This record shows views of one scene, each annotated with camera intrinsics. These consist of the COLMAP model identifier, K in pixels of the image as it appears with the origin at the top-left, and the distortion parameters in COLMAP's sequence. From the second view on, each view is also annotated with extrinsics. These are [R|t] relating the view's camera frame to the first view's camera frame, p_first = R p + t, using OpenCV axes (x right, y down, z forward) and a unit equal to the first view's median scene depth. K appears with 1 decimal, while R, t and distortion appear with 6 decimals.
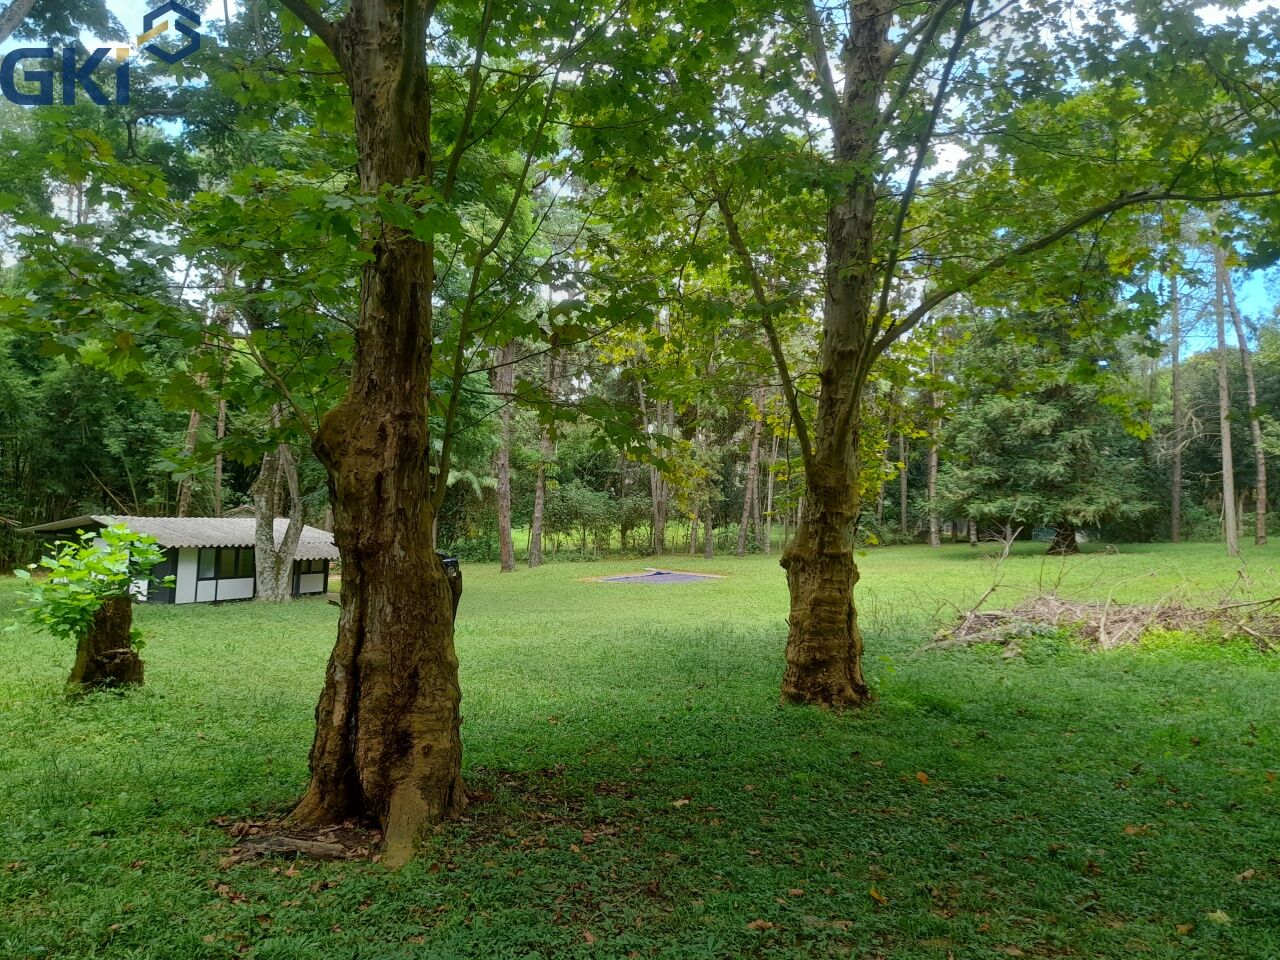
lens RADIAL K [[929.9, 0, 648.1], [0, 929.9, 479.8], [0, 0, 1]] dist [0.058807, -0.067021]
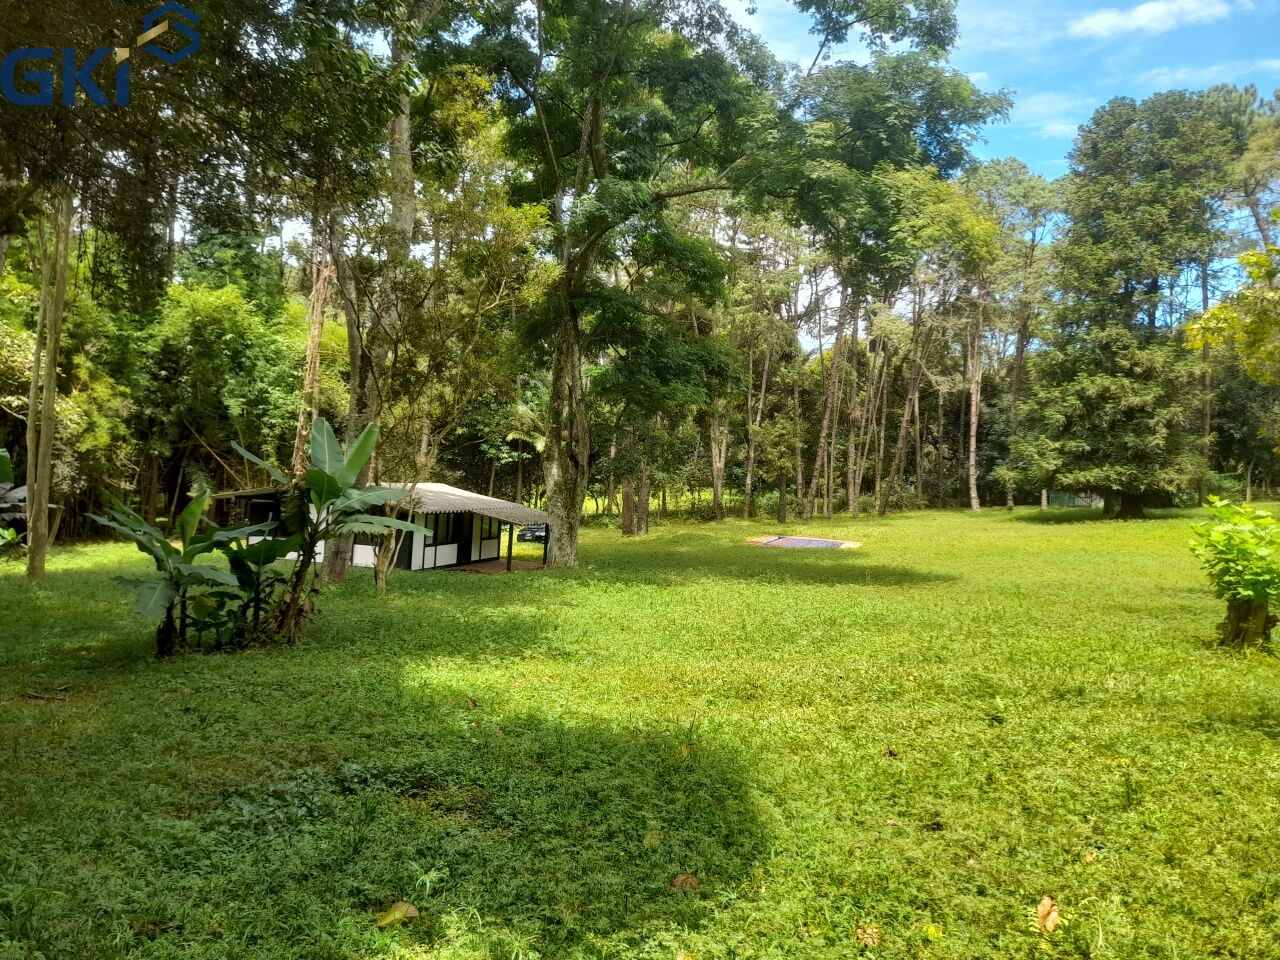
lens RADIAL K [[929.9, 0, 648.1], [0, 929.9, 479.8], [0, 0, 1]] dist [0.058807, -0.067021]
pose [[0.987425, 0.004645, 0.158021, -0.255253], [-0.011174, 0.999119, 0.040460, -0.004110], [-0.157693, -0.041717, 0.986607, -0.005005]]
